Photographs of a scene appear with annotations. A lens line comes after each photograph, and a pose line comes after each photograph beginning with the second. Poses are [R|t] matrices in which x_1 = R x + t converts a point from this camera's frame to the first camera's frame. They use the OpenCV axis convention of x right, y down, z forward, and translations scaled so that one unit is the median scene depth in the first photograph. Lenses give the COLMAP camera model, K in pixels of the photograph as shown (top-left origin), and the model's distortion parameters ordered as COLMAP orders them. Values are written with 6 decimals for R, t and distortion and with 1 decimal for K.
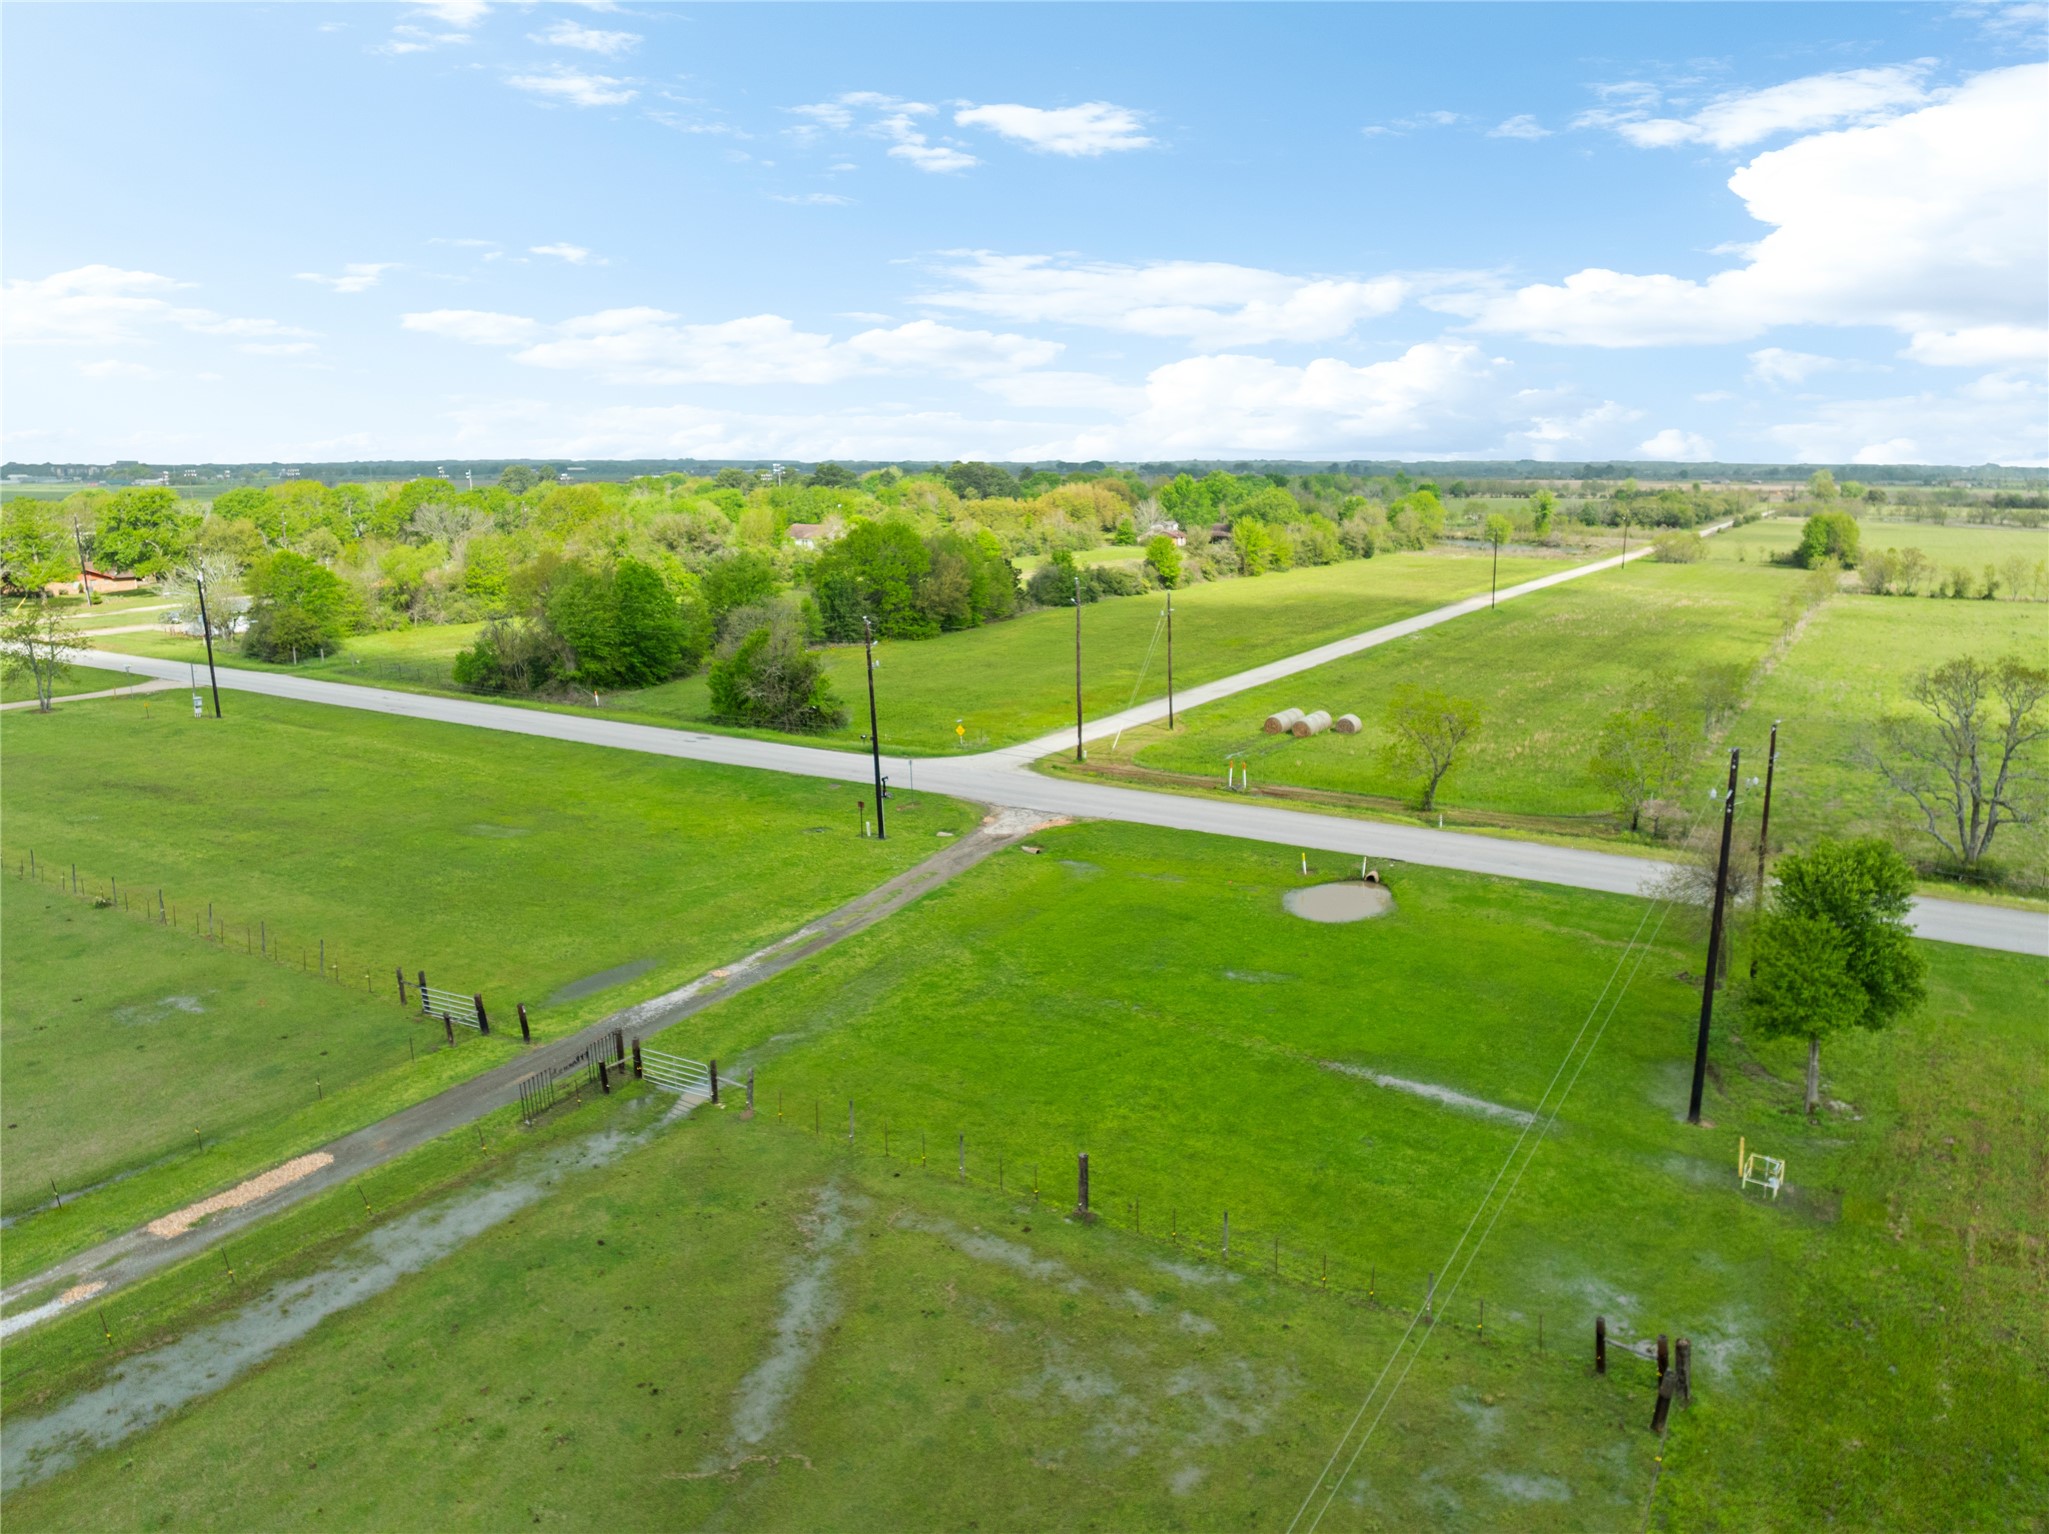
lens RADIAL K [[1438.9, 0, 1083.3], [0, 1438.9, 761.3], [0, 0, 1]] dist [-0.042630, 0.005447]
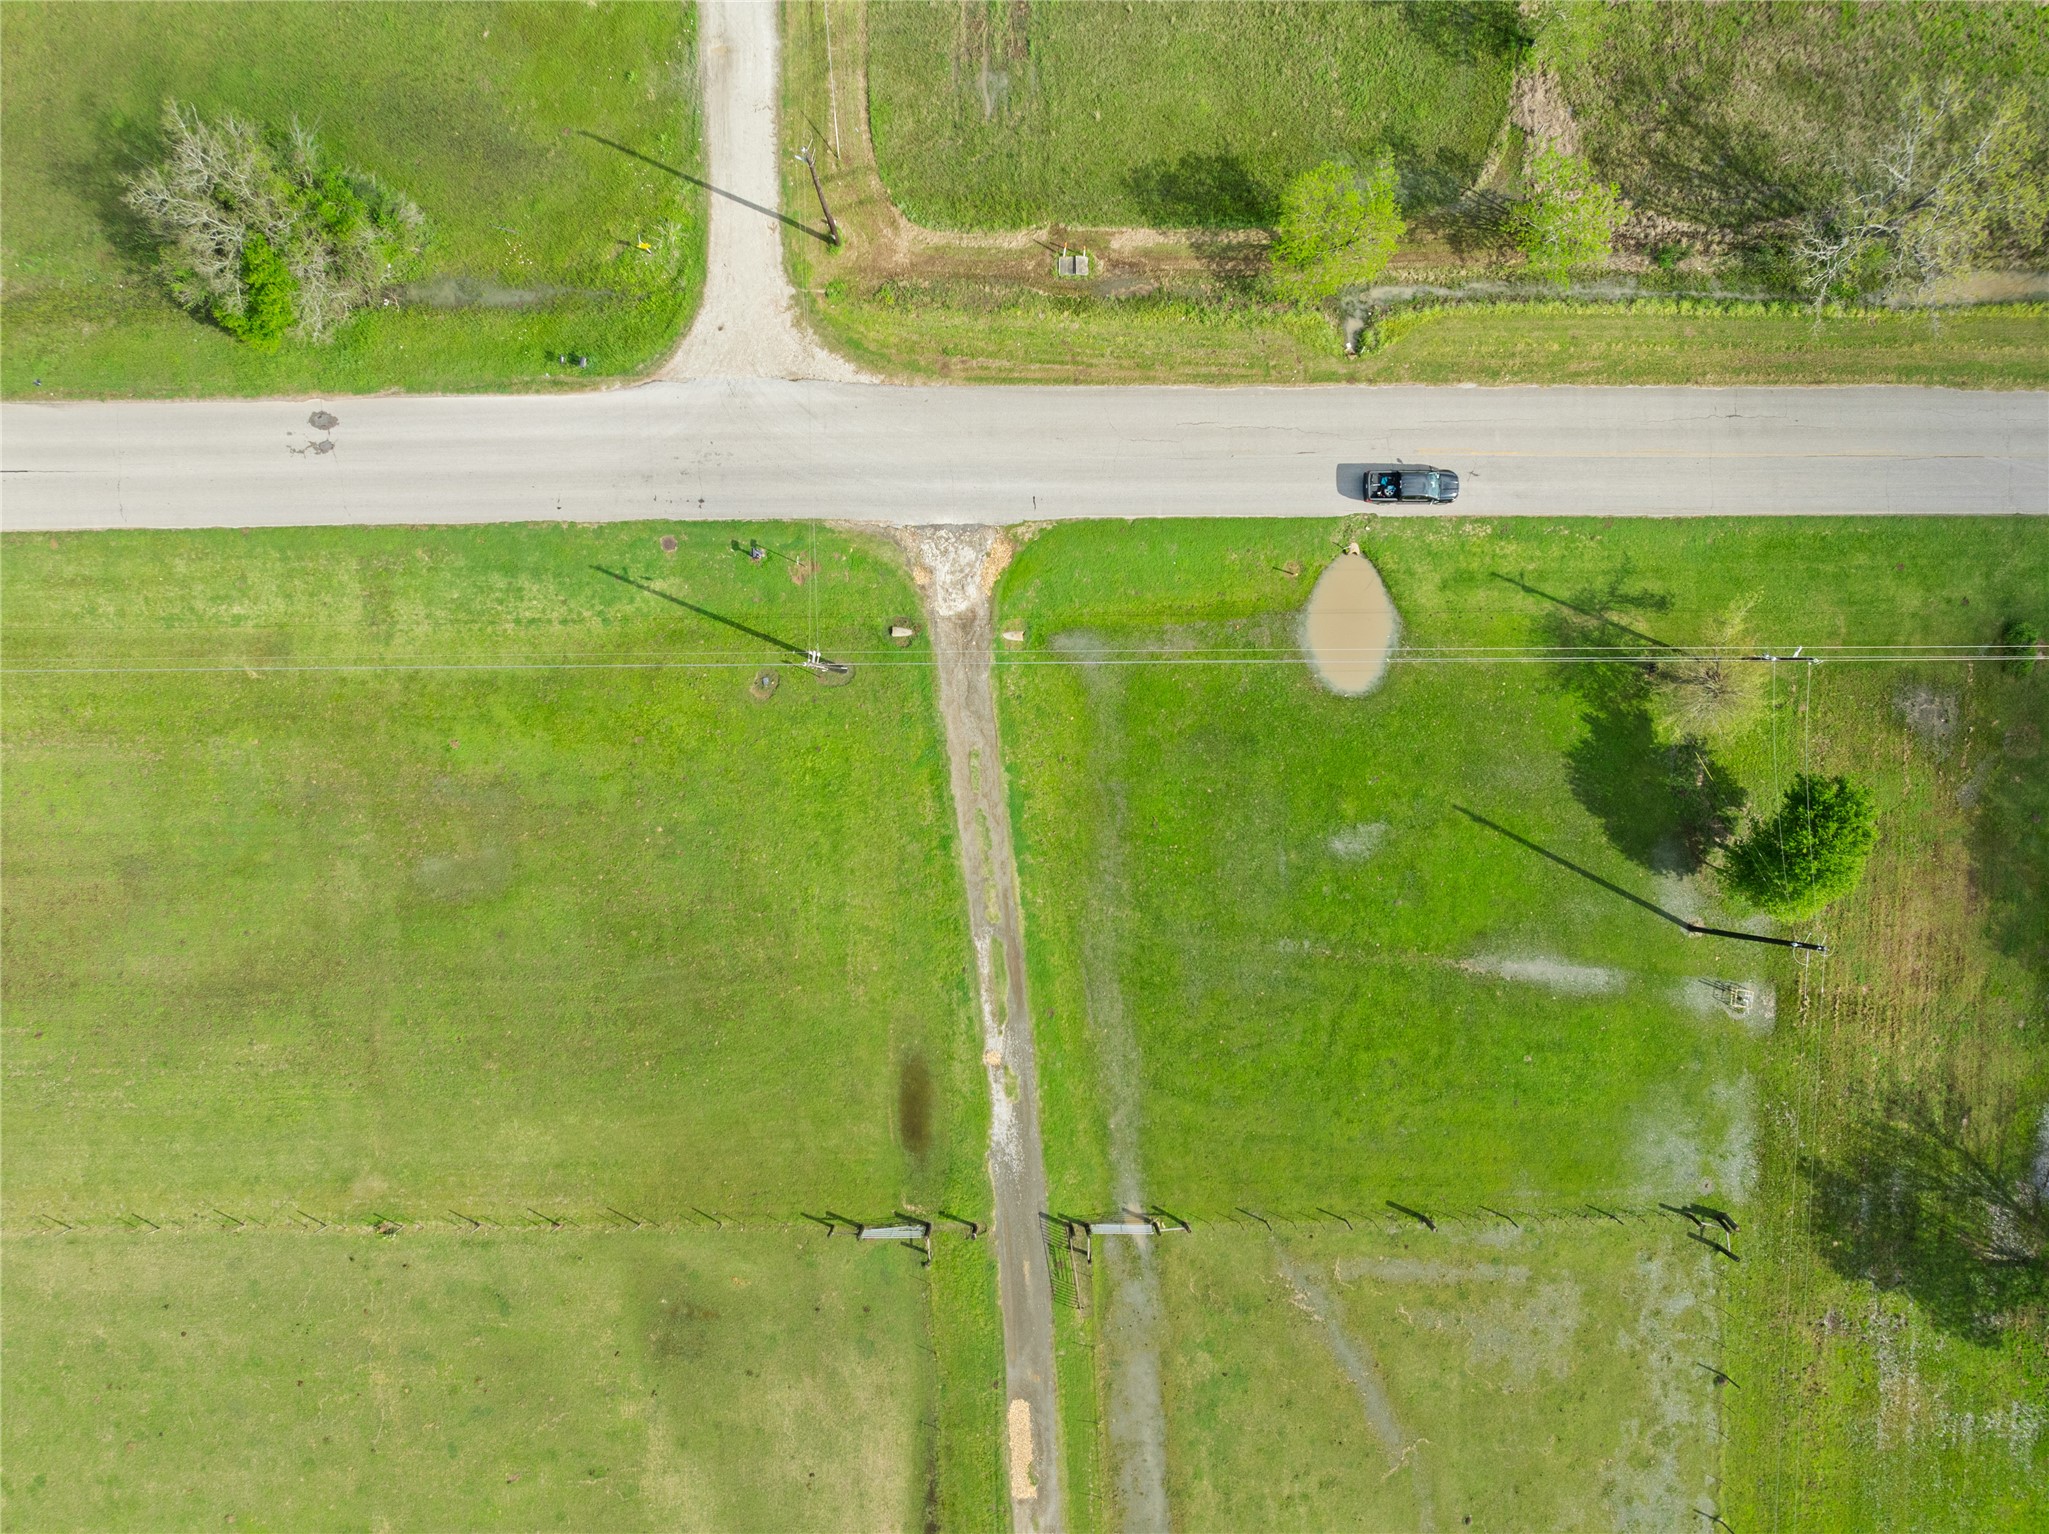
lens RADIAL K [[1442.0, 0, 1033.6], [0, 1442.0, 769.2], [0, 0, 1]] dist [-0.033967, -0.006721]
pose [[0.857847, -0.513905, -0.000585, -0.075462], [0.097619, 0.161835, 0.981978, -0.923839], [-0.504549, -0.842443, 0.188997, 0.784056]]
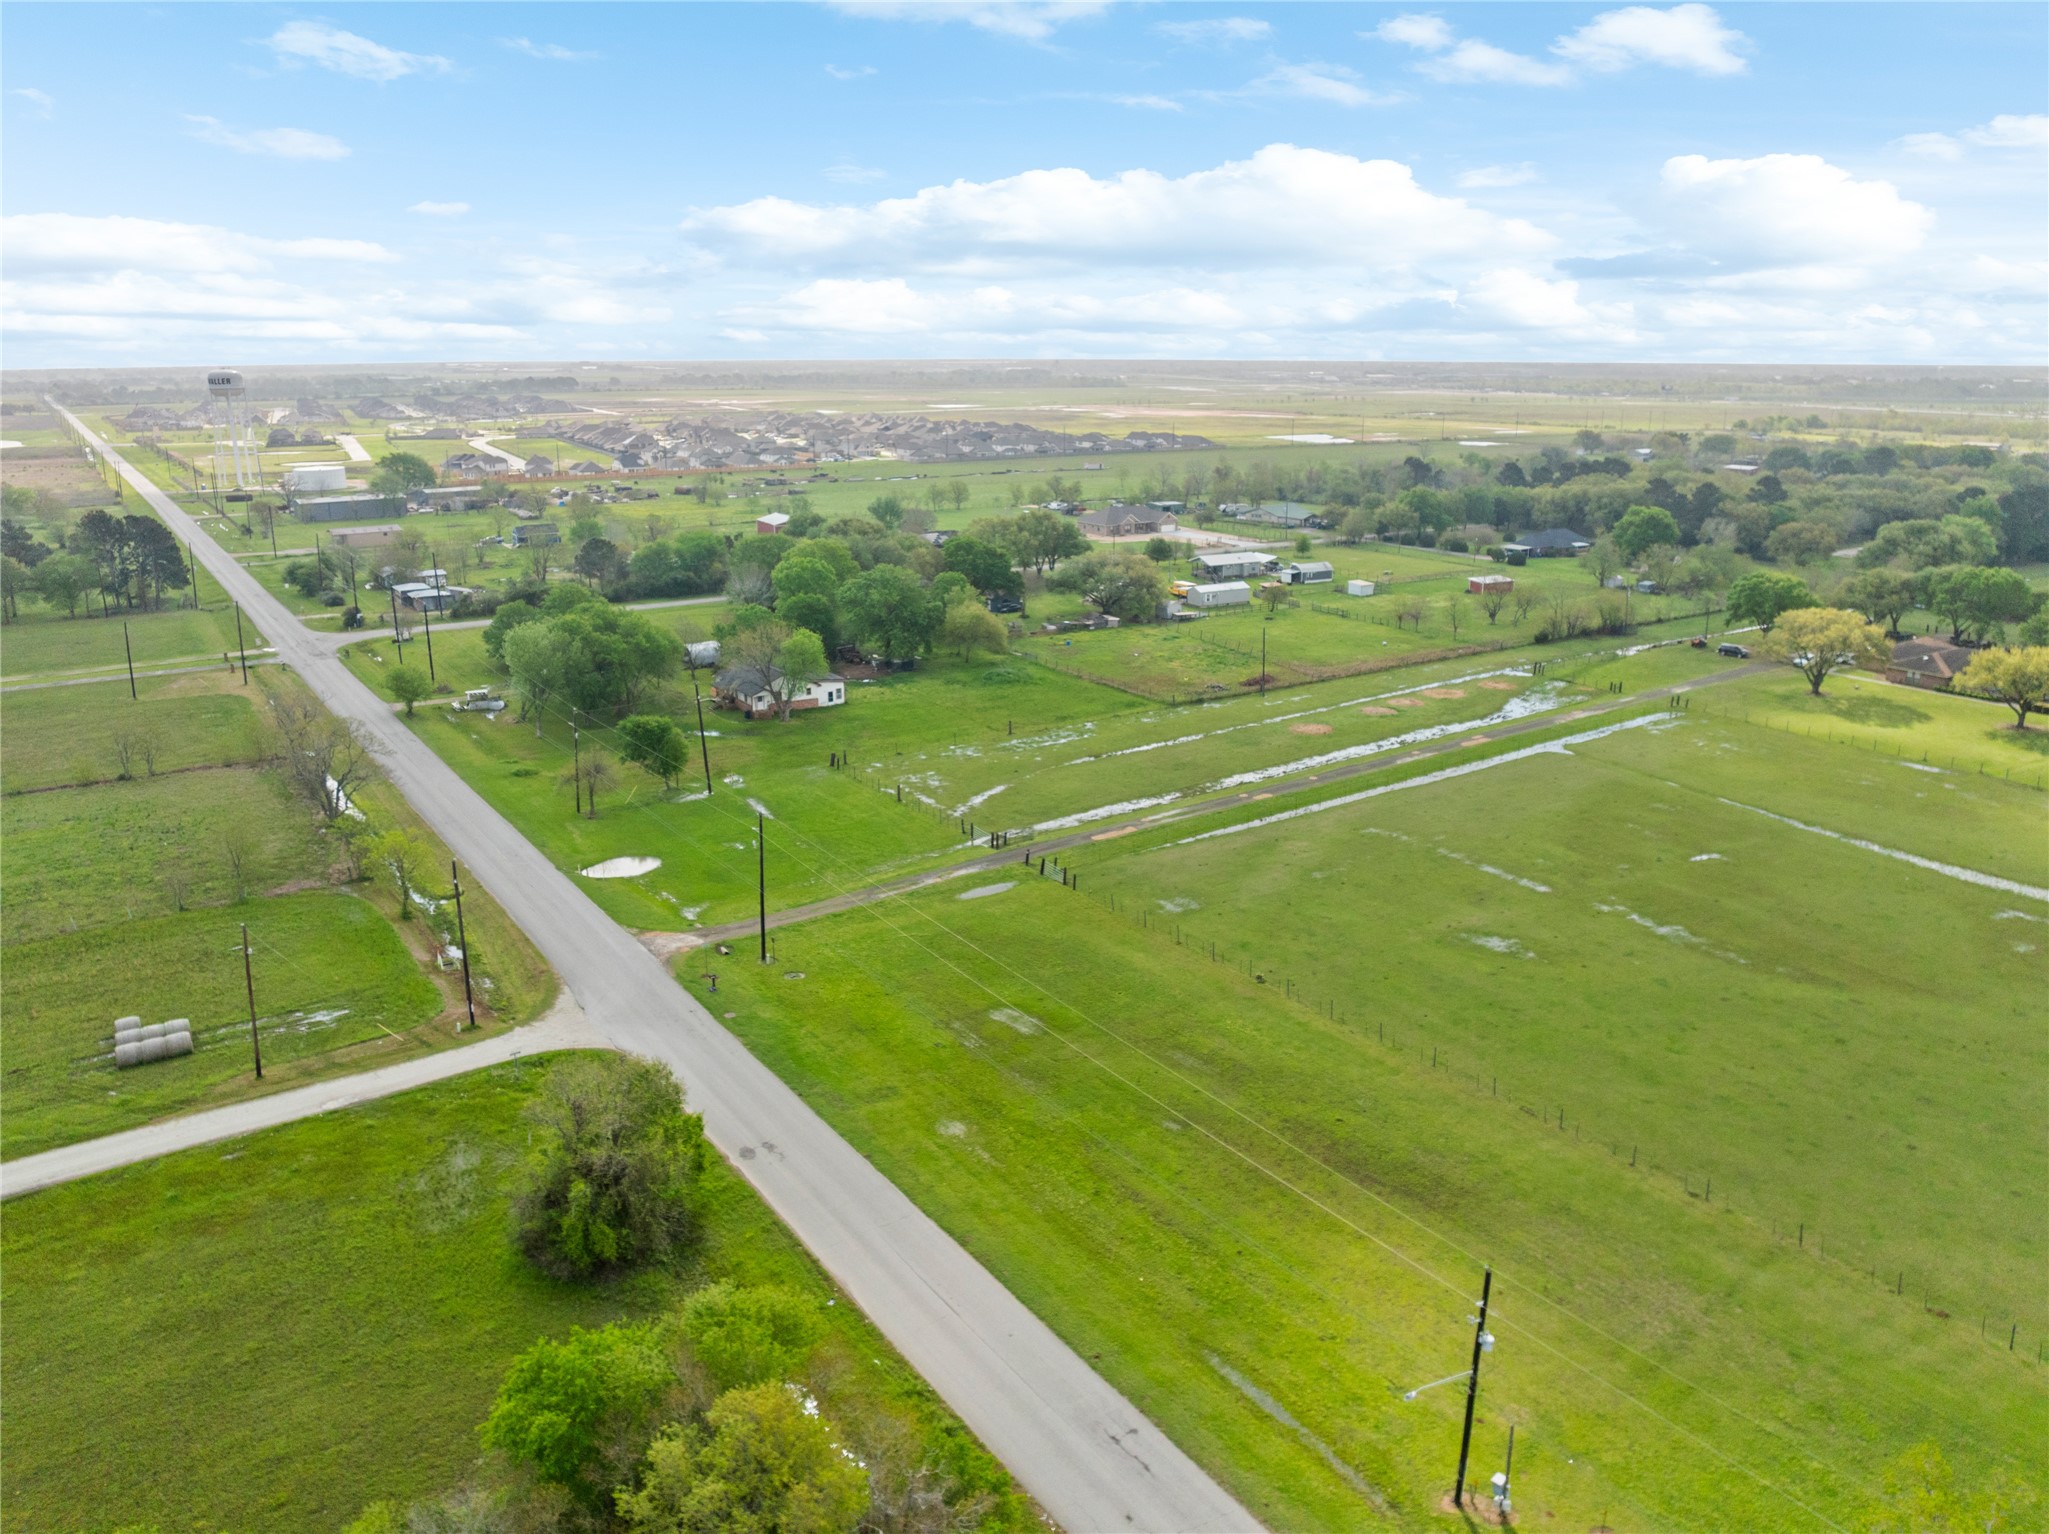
lens RADIAL K [[1437.5, 0, 1013.9], [0, 1437.5, 763.6], [0, 0, 1]] dist [-0.034437, -0.005316]
pose [[-0.901166, -0.119117, 0.416787, -1.007903], [0.091107, 0.887978, 0.450772, -0.790460], [-0.423793, 0.444192, -0.789362, 2.105614]]
